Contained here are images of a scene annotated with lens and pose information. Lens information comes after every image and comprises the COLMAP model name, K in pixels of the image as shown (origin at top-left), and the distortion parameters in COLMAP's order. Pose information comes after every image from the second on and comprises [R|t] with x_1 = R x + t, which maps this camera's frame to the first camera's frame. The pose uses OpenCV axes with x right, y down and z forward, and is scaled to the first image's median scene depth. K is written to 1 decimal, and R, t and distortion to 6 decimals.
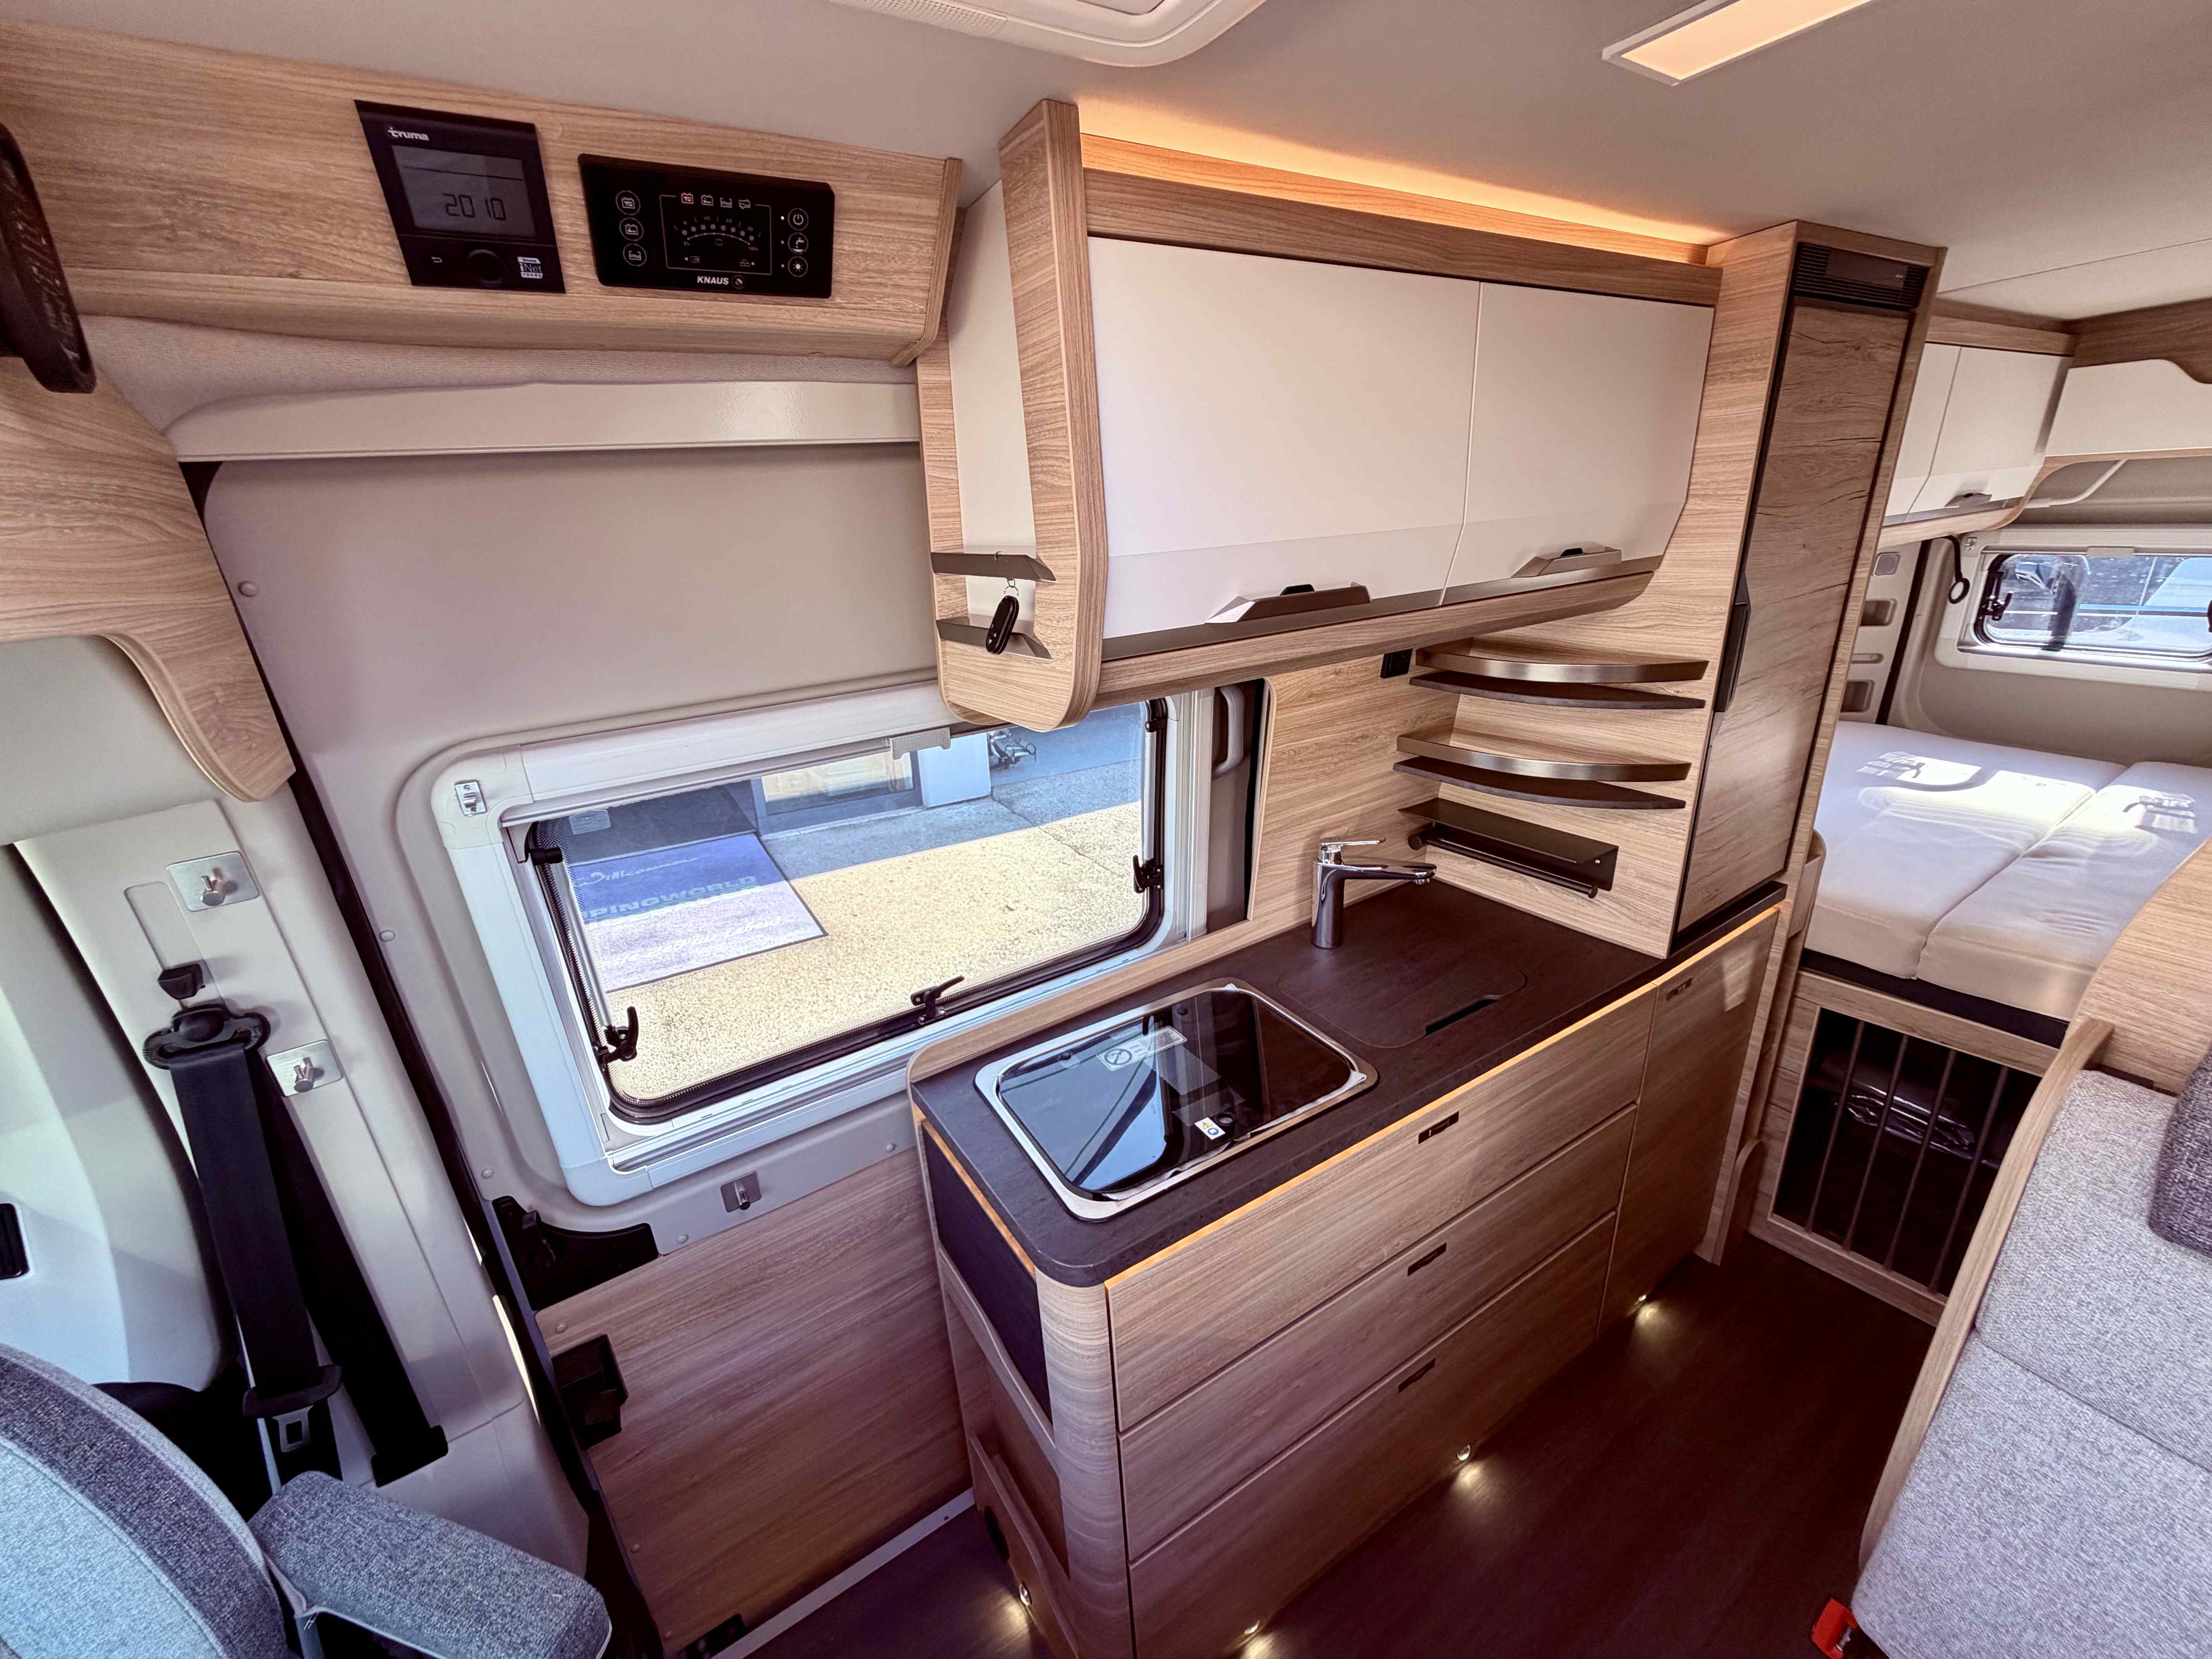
lens RADIAL K [[881.2, 0, 1107.1], [0, 881.2, 832.1], [0, 0, 1]] dist [0.000567, 0.000464]
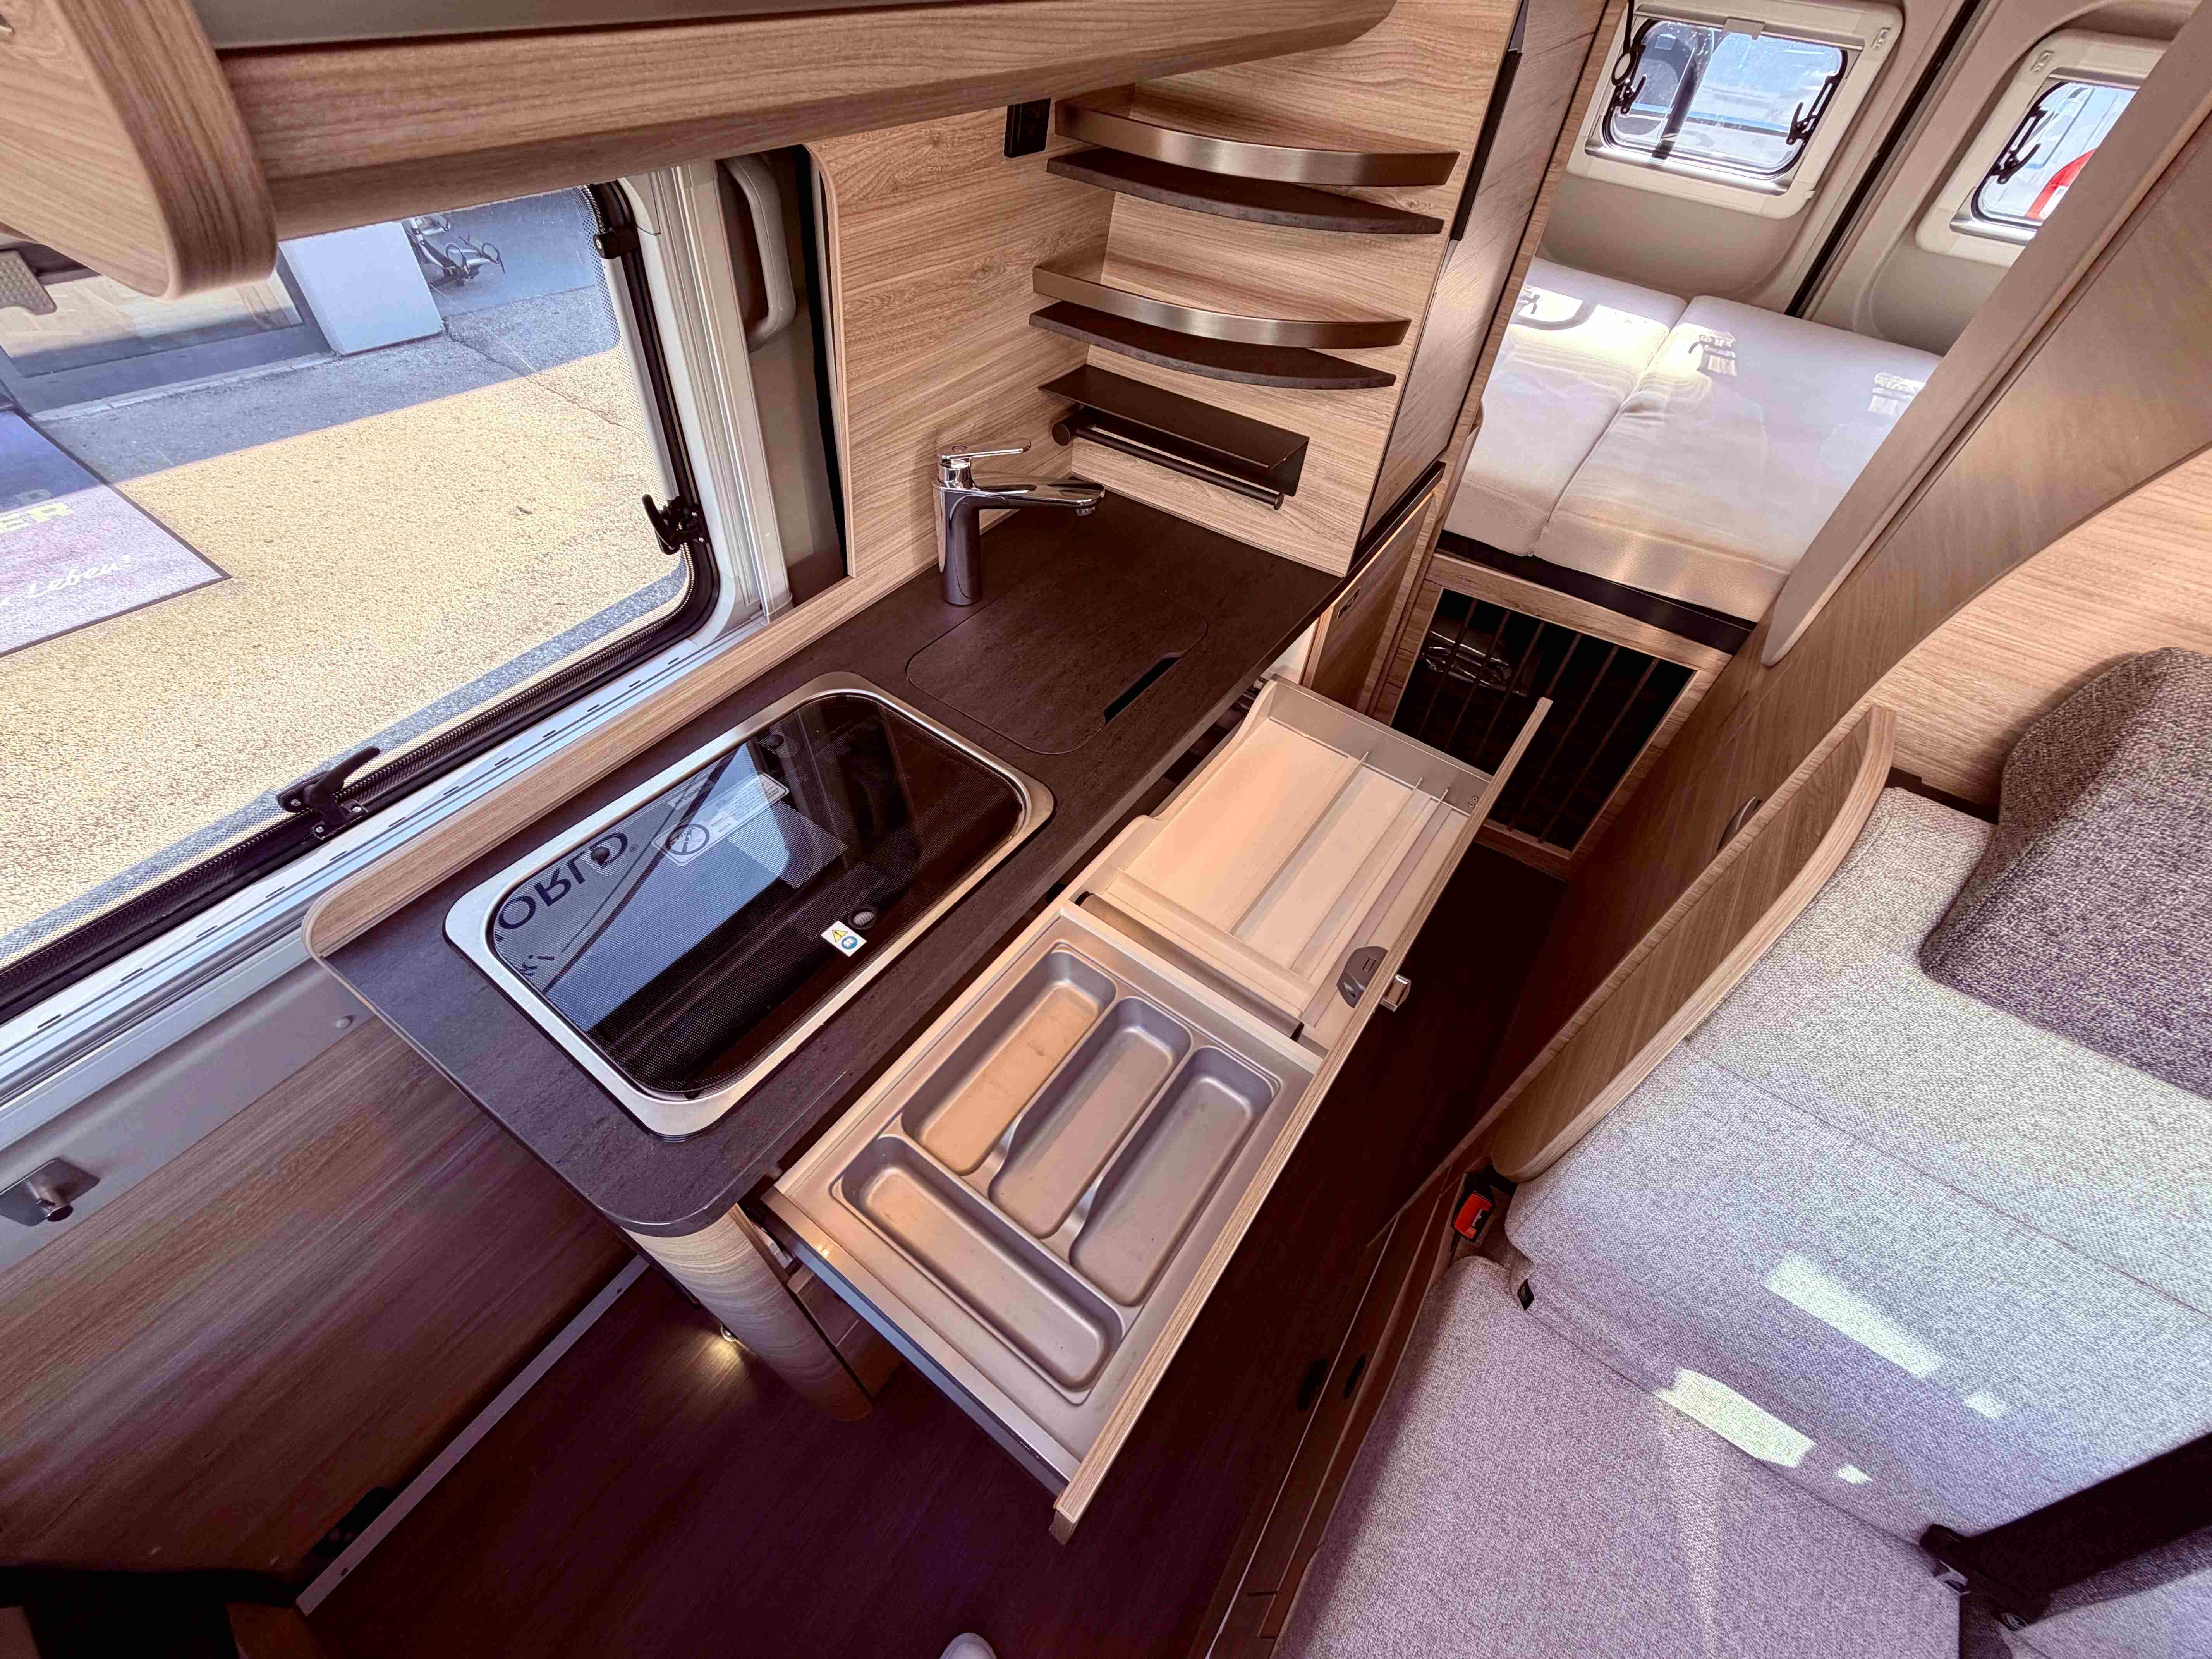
lens RADIAL K [[883.2, 0, 1110.2], [0, 883.2, 831.9], [0, 0, 1]] dist [-0.000192, 0.000266]
pose [[0.909477, -0.216888, 0.354700, 0.057932], [0.025901, 0.881047, 0.472320, -0.049285], [-0.414948, -0.420377, 0.806909, 0.276345]]
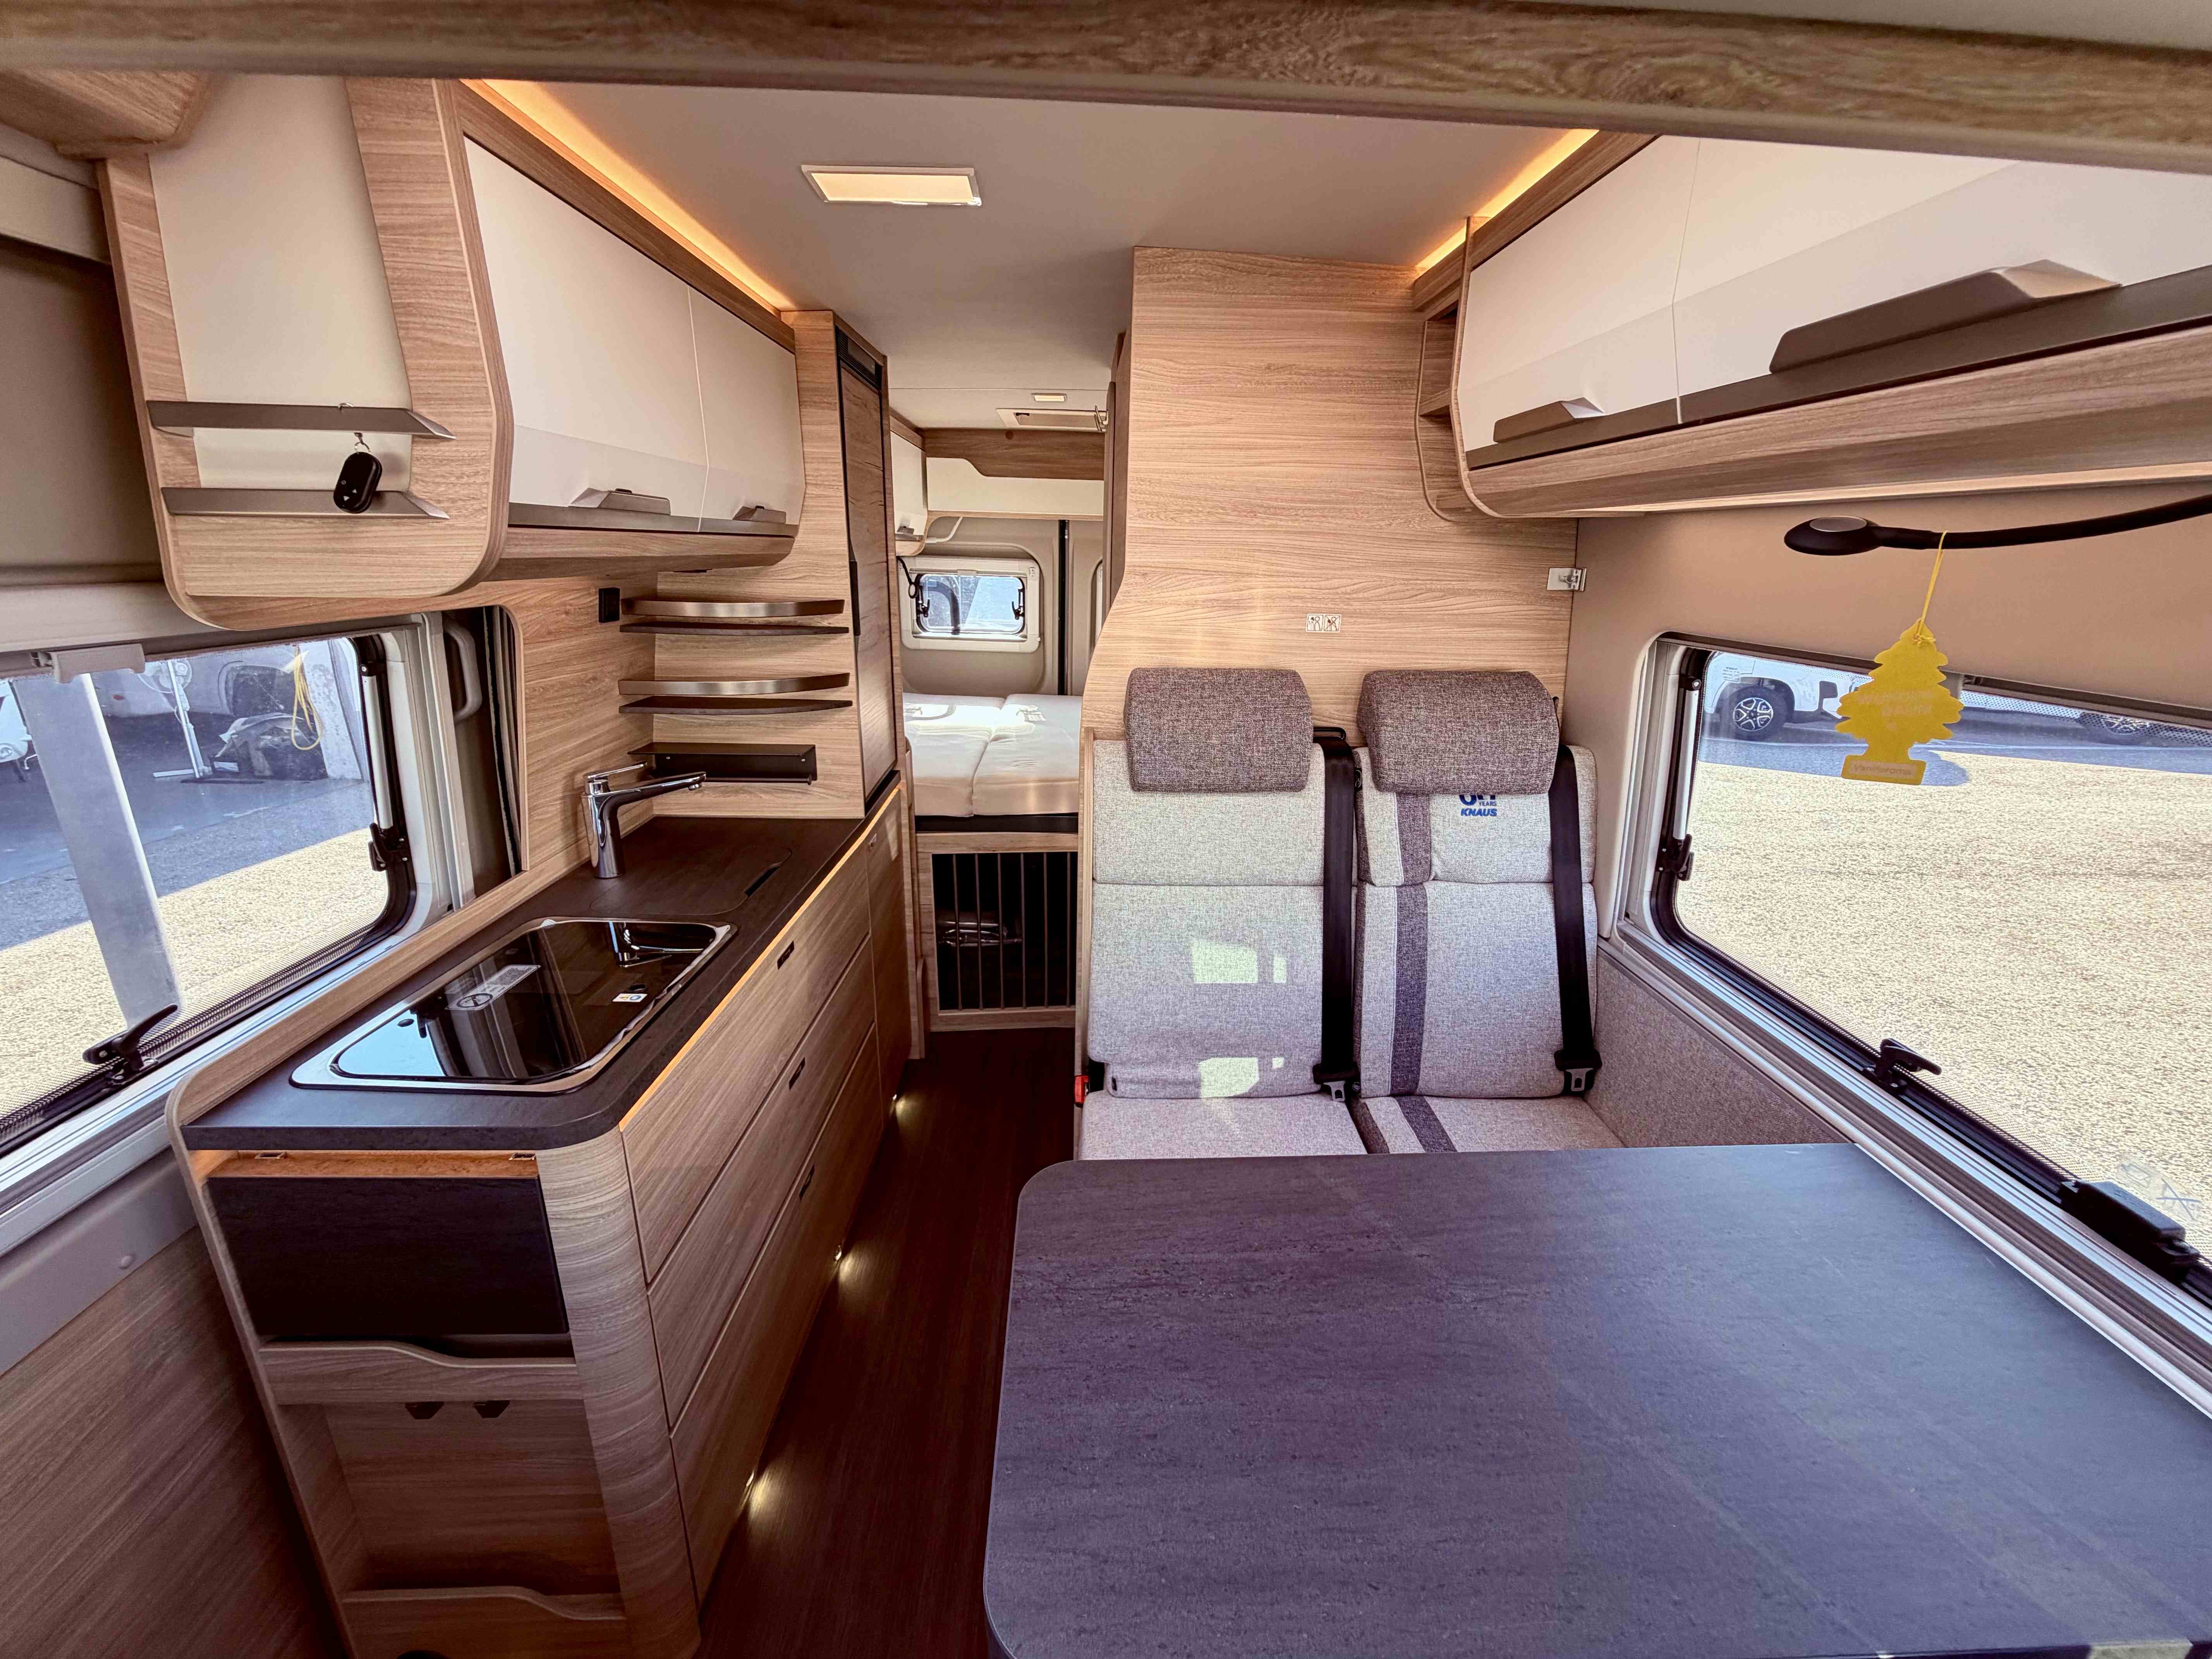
lens RADIAL K [[883.2, 0, 1110.2], [0, 883.2, 831.9], [0, 0, 1]] dist [-0.000192, 0.000266]
pose [[0.512683, -0.193921, 0.836391, -0.330785], [0.246418, 0.966409, 0.073020, 0.152291], [-0.822456, 0.168666, 0.543247, -0.078073]]
